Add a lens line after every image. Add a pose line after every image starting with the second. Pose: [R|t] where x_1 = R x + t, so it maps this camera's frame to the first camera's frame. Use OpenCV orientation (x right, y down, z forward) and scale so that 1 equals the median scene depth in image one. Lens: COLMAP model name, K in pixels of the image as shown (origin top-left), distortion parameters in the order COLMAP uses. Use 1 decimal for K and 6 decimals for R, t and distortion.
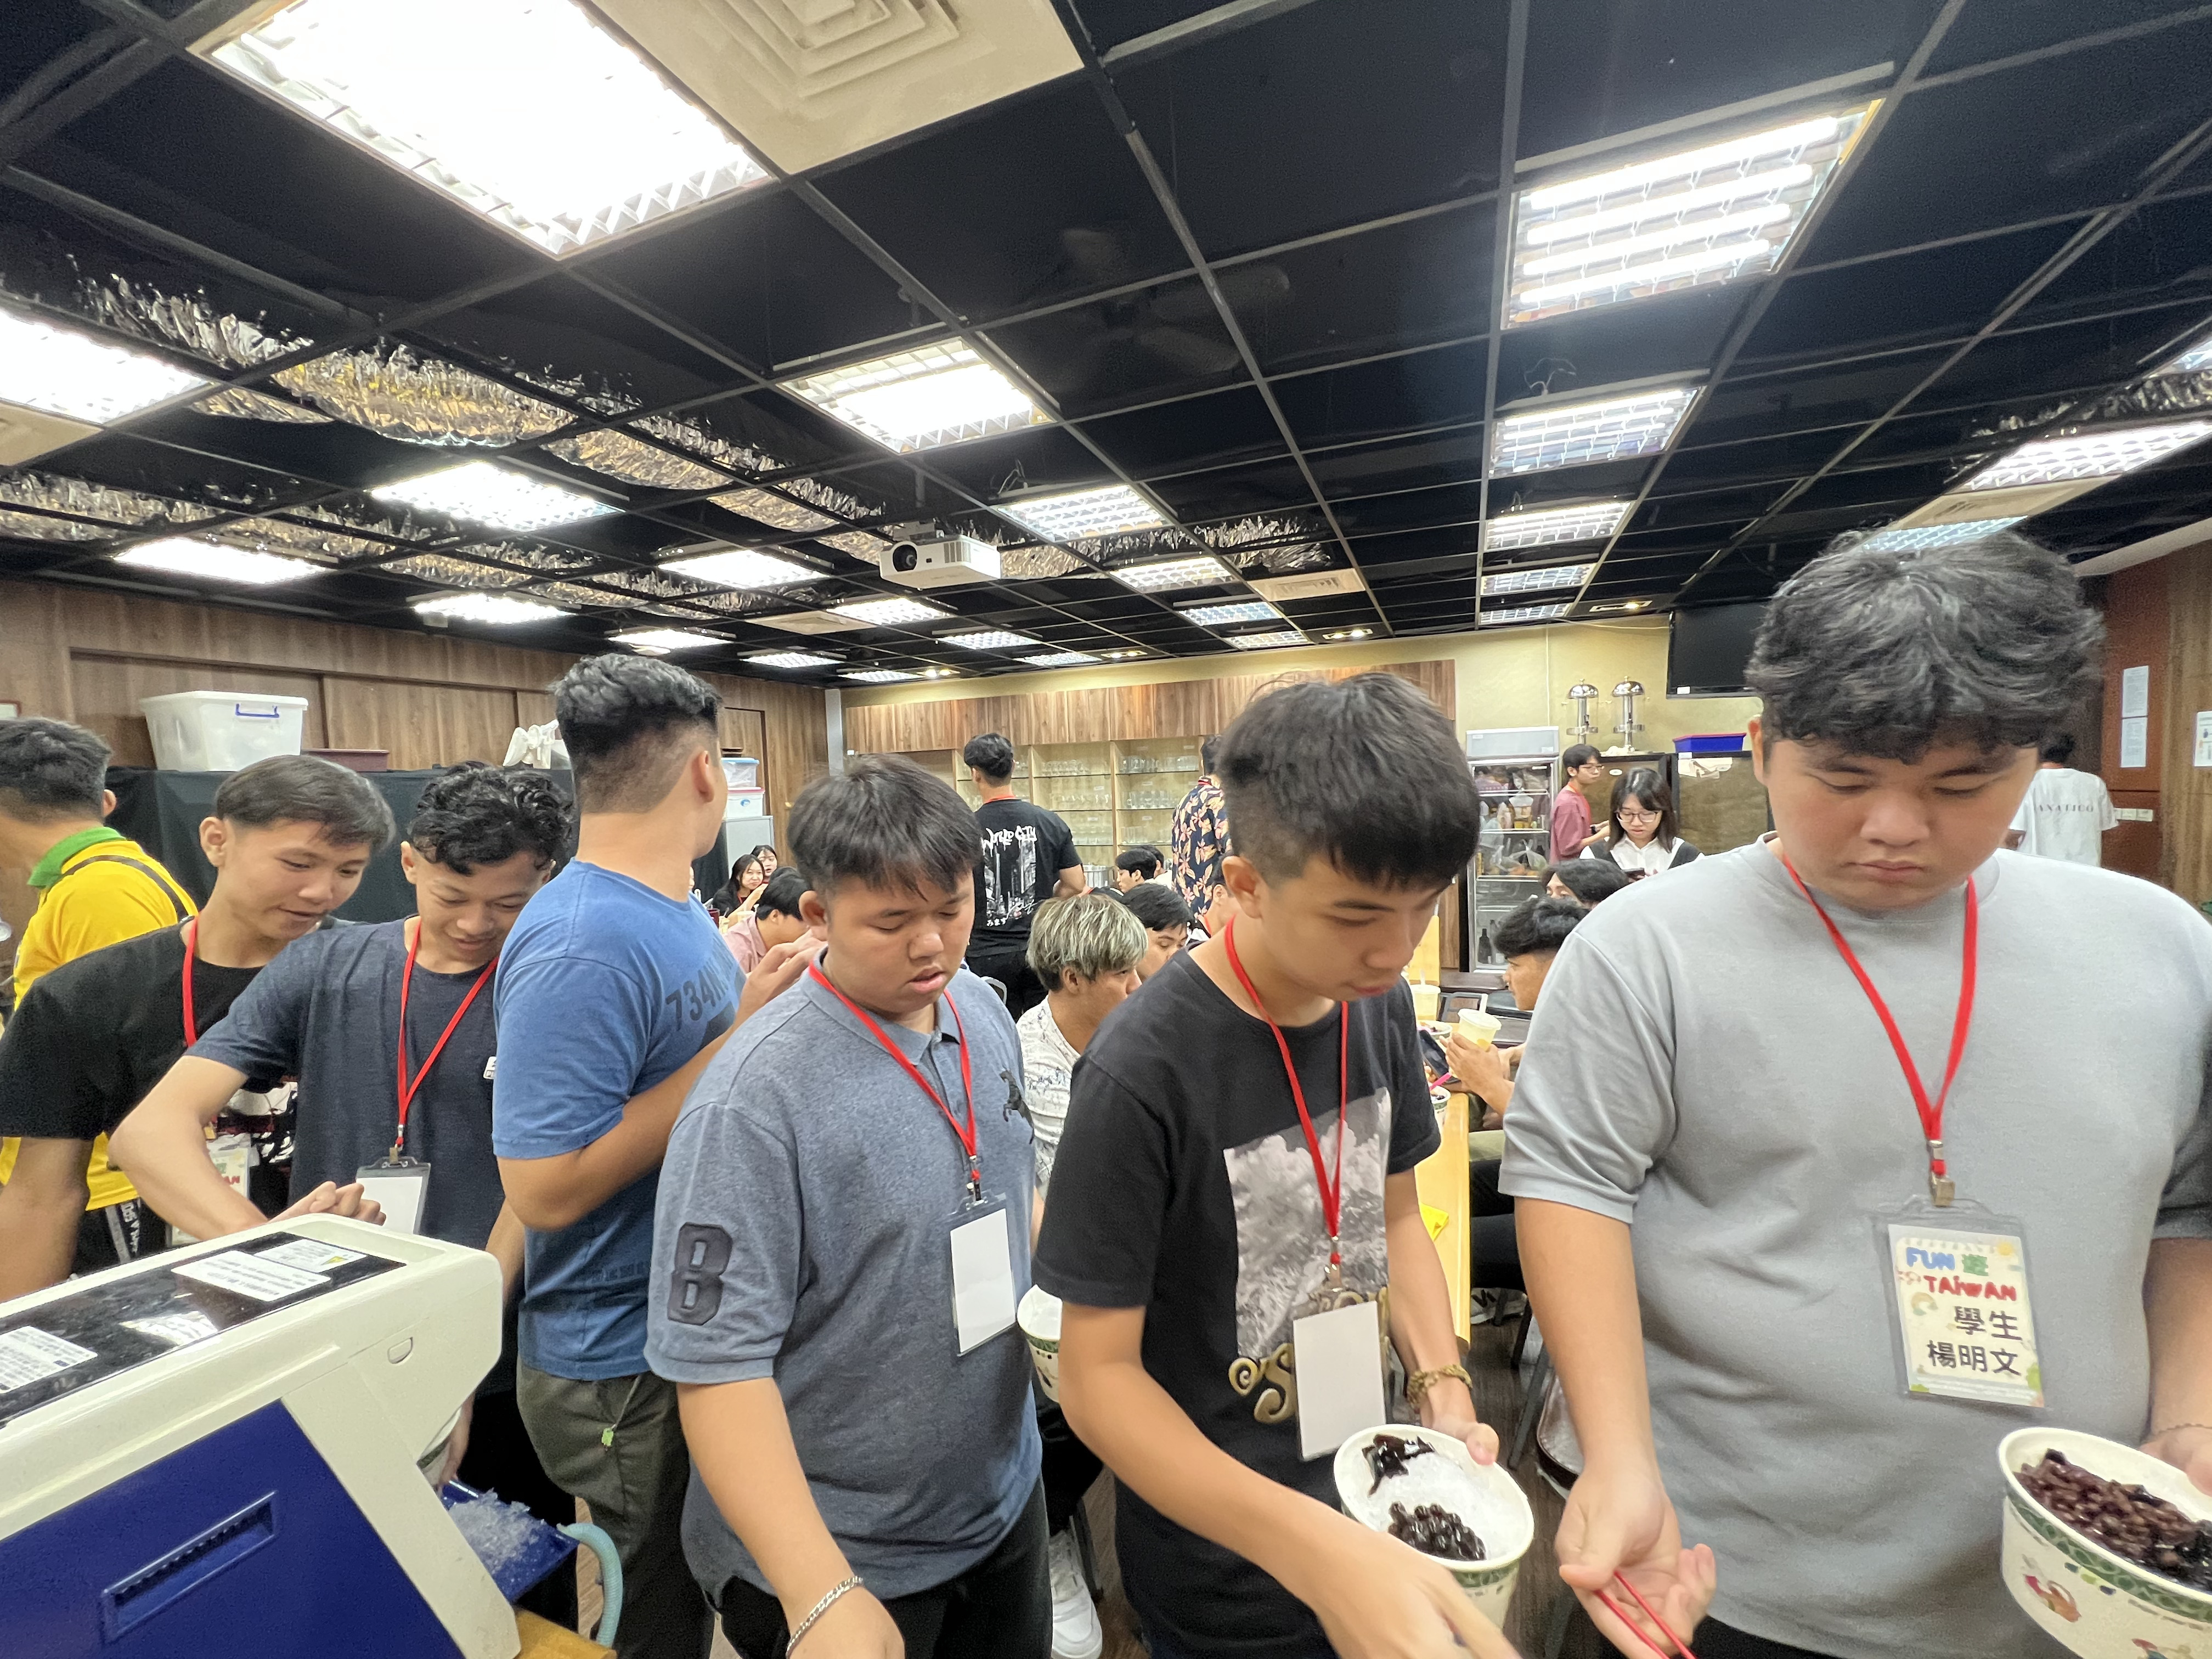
lens RADIAL K [[883.7, 0, 1093.4], [0, 883.7, 876.7], [0, 0, 1]] dist [-0.003731, -0.000695]
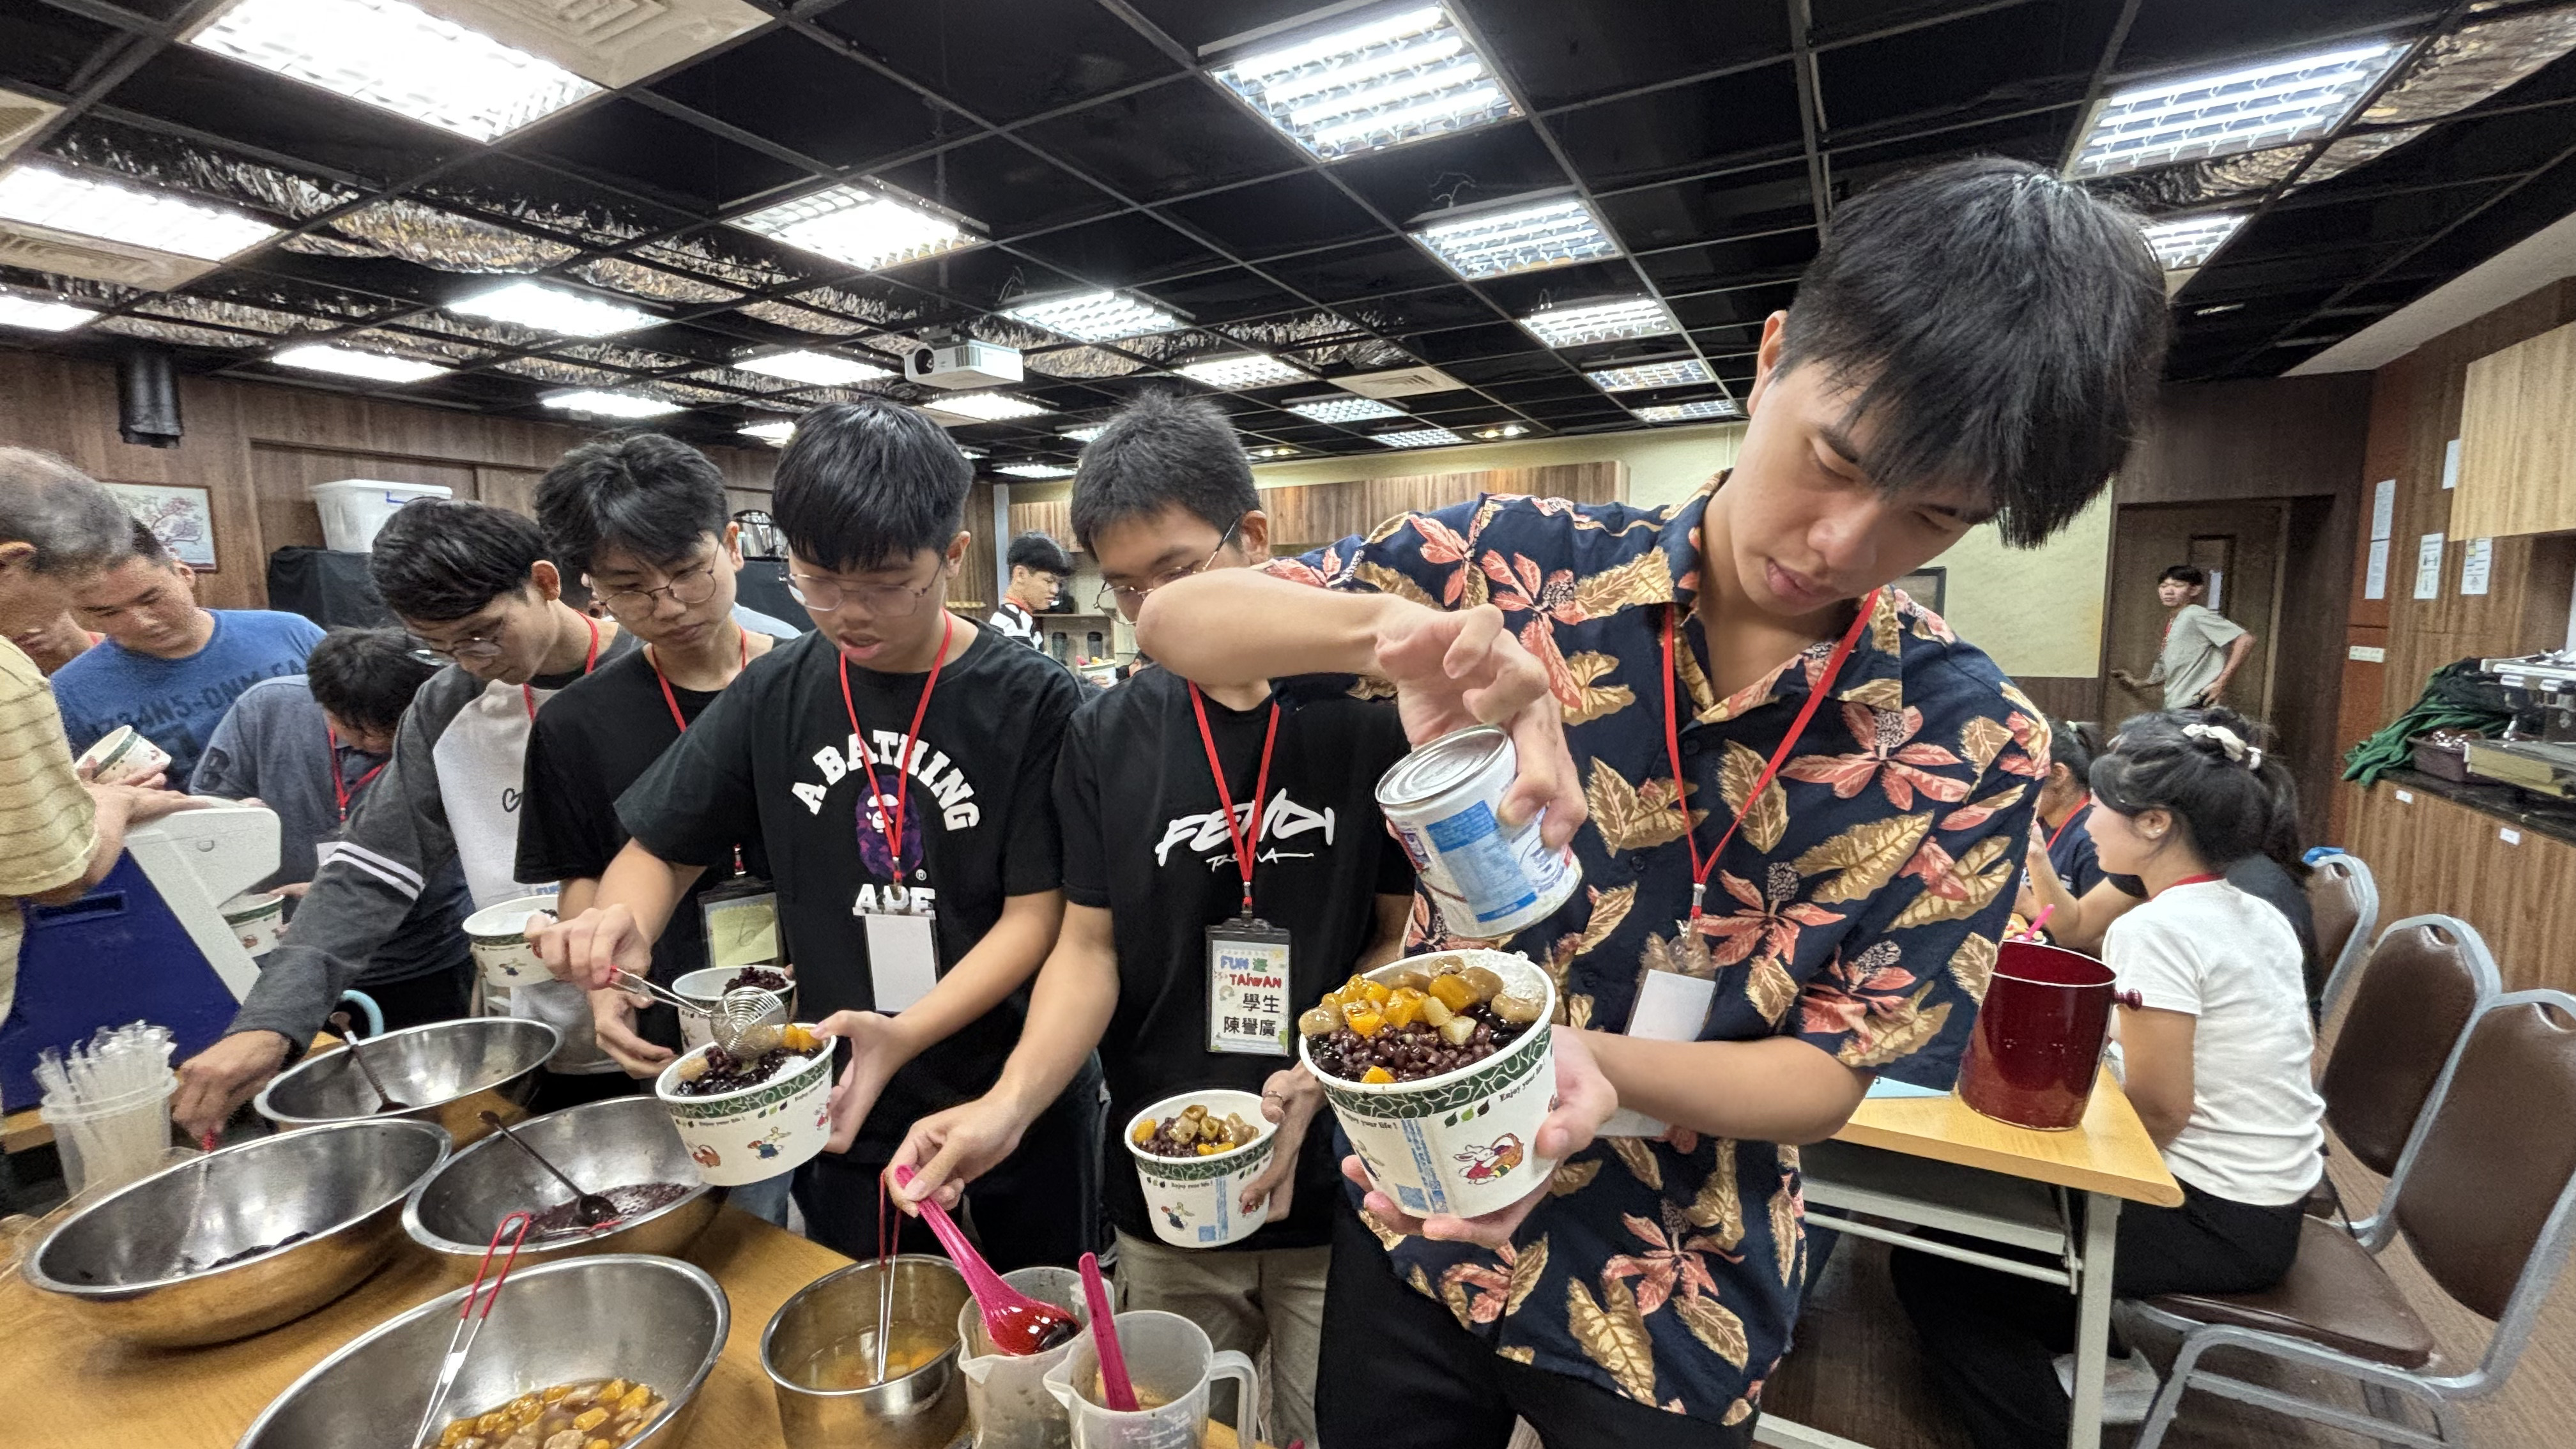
lens RADIAL K [[1047.5, 0, 1275.7], [0, 1047.5, 730.8], [0, 0, 1]] dist [-0.005298, 0.000346]
pose [[0.989981, 0.046016, -0.133494, 0.374258], [-0.042702, 0.998707, 0.027588, 0.017632], [0.134591, -0.021611, 0.990666, -0.164403]]
